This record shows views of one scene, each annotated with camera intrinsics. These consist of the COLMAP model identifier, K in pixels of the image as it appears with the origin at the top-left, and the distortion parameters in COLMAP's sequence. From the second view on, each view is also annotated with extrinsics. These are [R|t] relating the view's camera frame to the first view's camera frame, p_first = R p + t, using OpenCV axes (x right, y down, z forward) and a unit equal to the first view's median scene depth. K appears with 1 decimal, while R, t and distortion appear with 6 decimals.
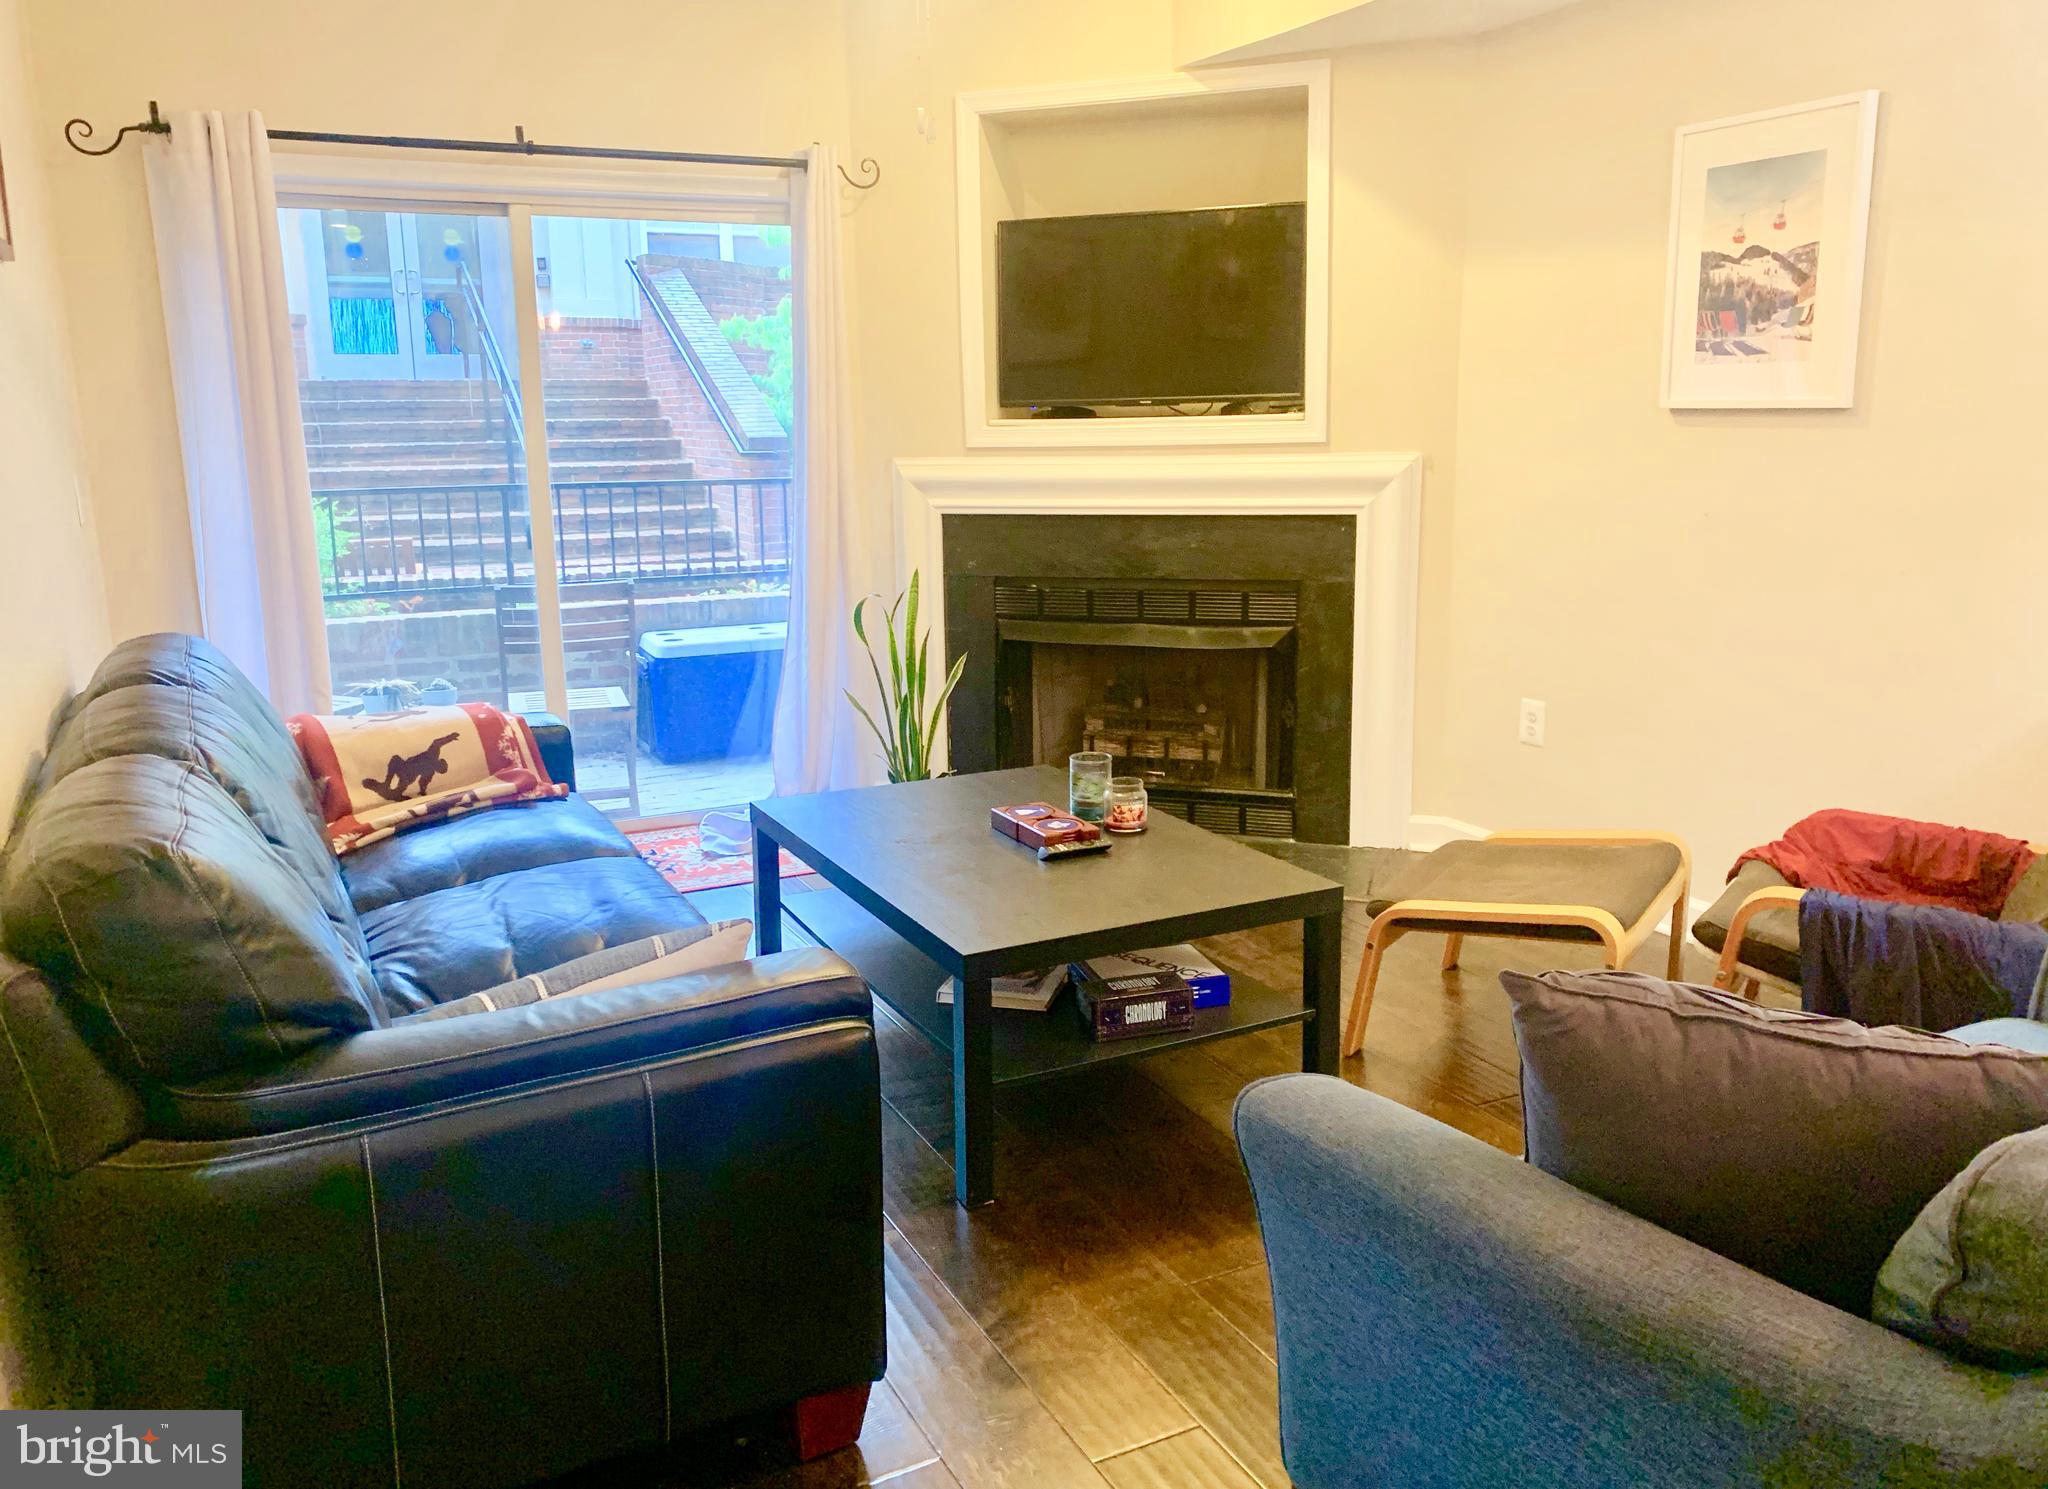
lens RADIAL K [[1539.6, 0, 1025.3], [0, 1539.6, 773.5], [0, 0, 1]] dist [0.071027, -0.090143]
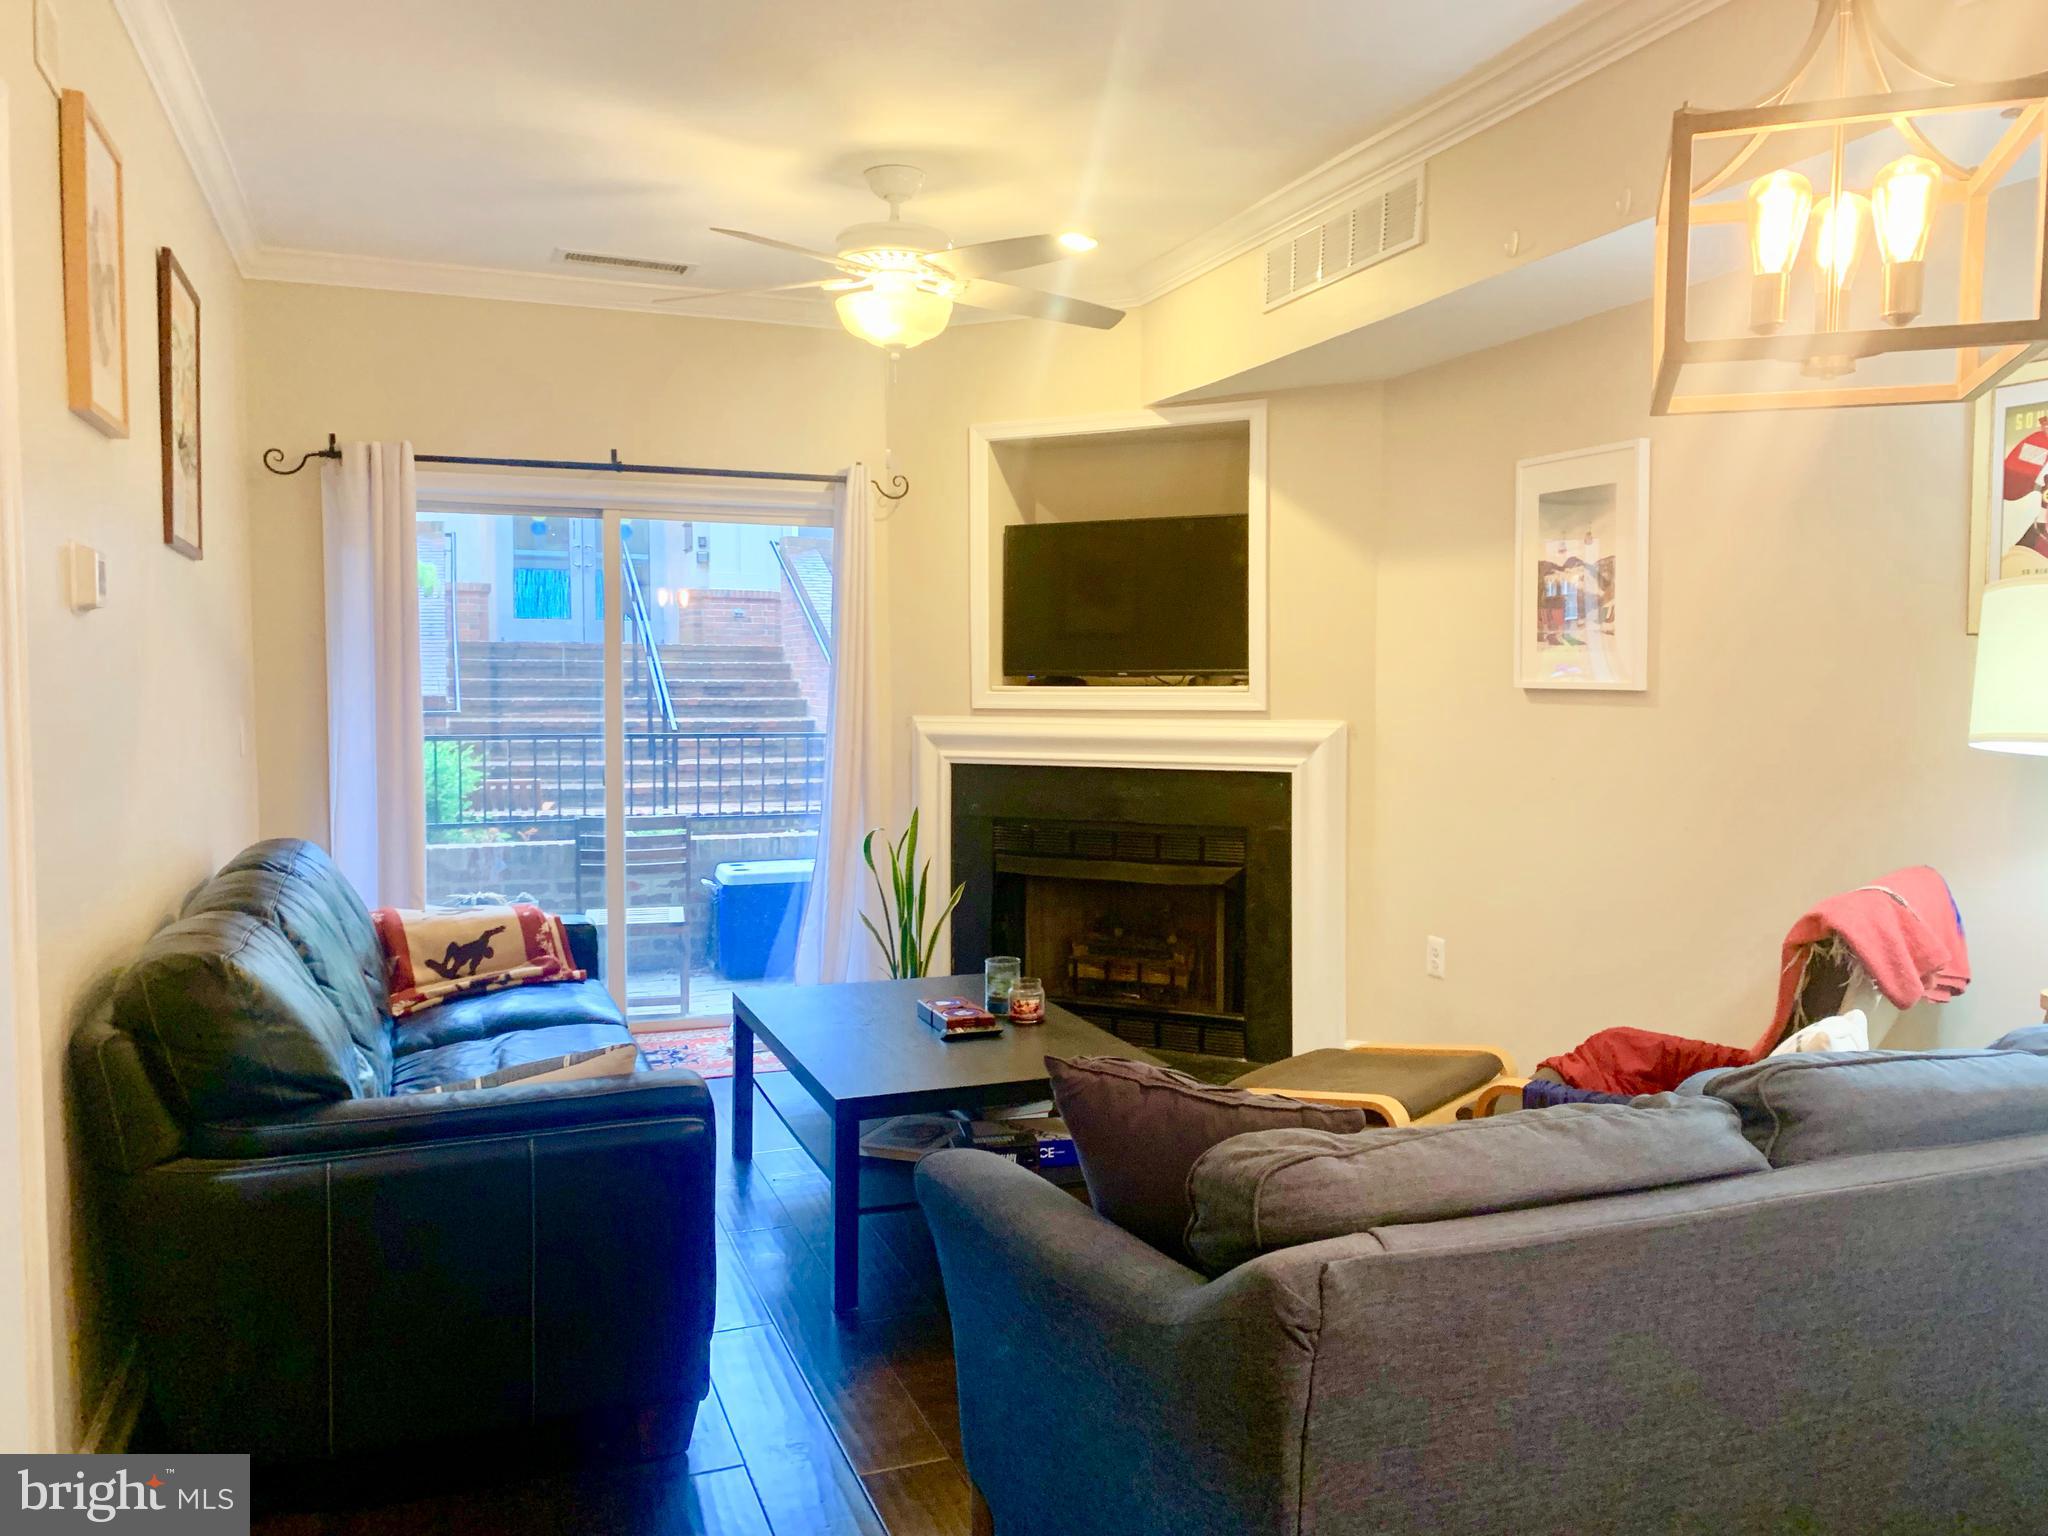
lens RADIAL K [[1546.7, 0, 1019.7], [0, 1546.7, 813.5], [0, 0, 1]] dist [0.118085, -0.250962]
pose [[0.994005, 0.026556, -0.106059, 0.154852], [-0.041330, 0.989340, -0.139635, 0.037831], [0.101220, 0.143181, 0.984507, -0.177675]]
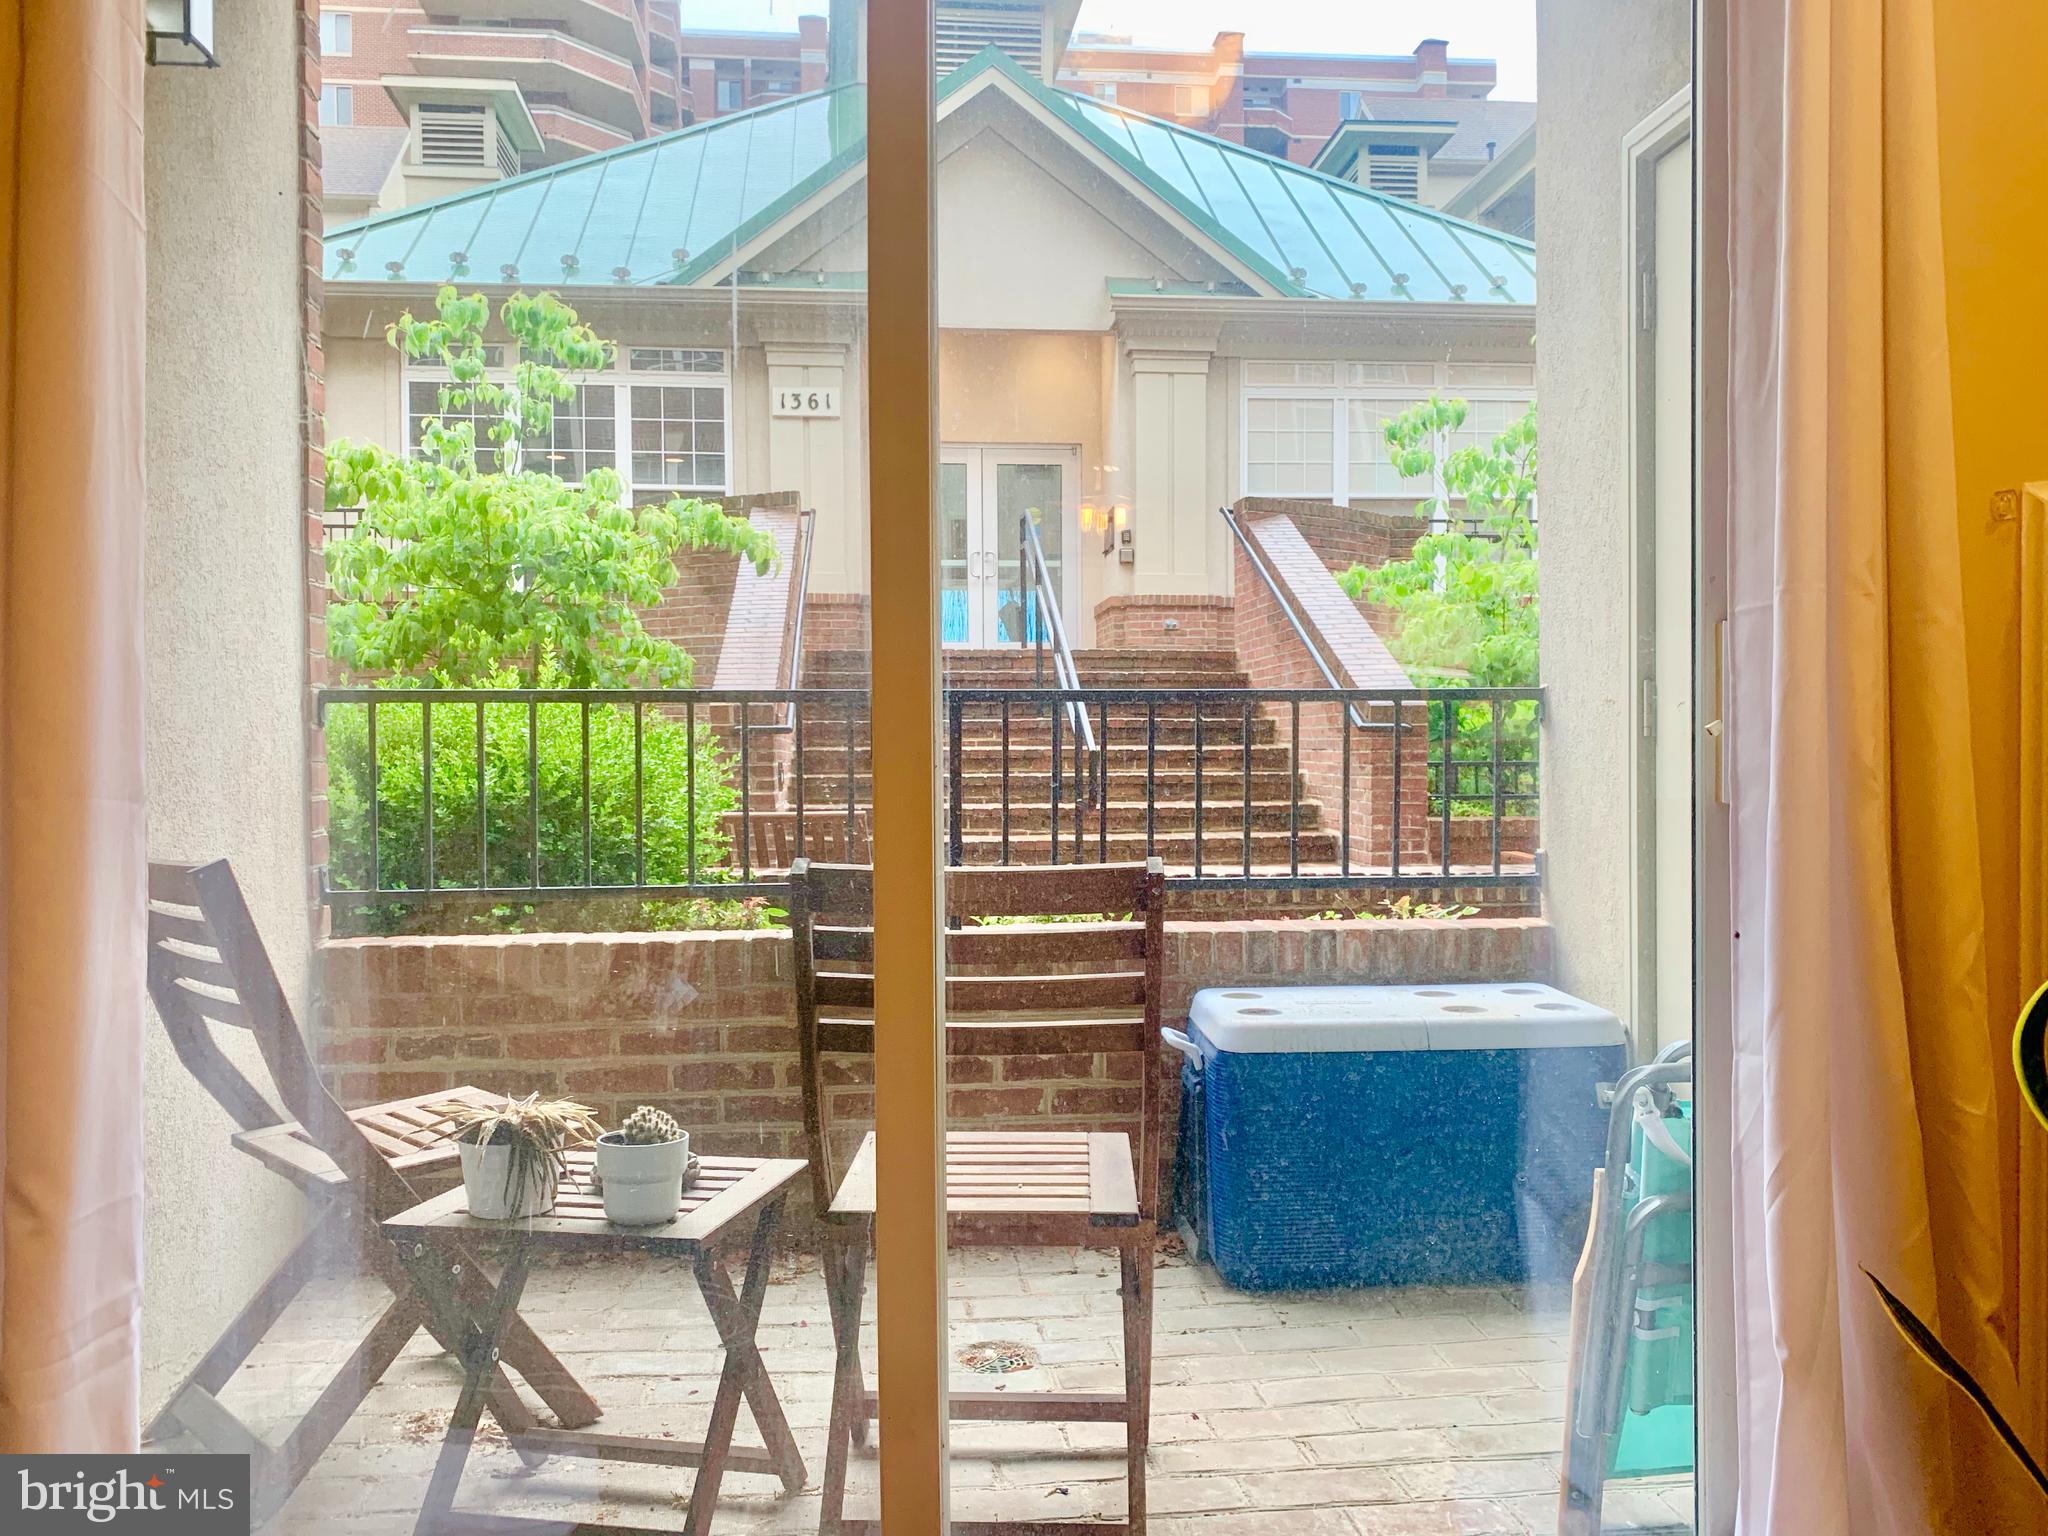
lens RADIAL K [[1585.7, 0, 1024.0], [0, 1585.7, 768.0], [0, 0, 1]] dist [0.003301, 0.001311]
pose [[0.934283, 0.013011, -0.356296, -0.200547], [-0.088955, 0.976236, -0.197610, -0.092225], [0.345258, 0.216318, 0.913238, 0.845427]]
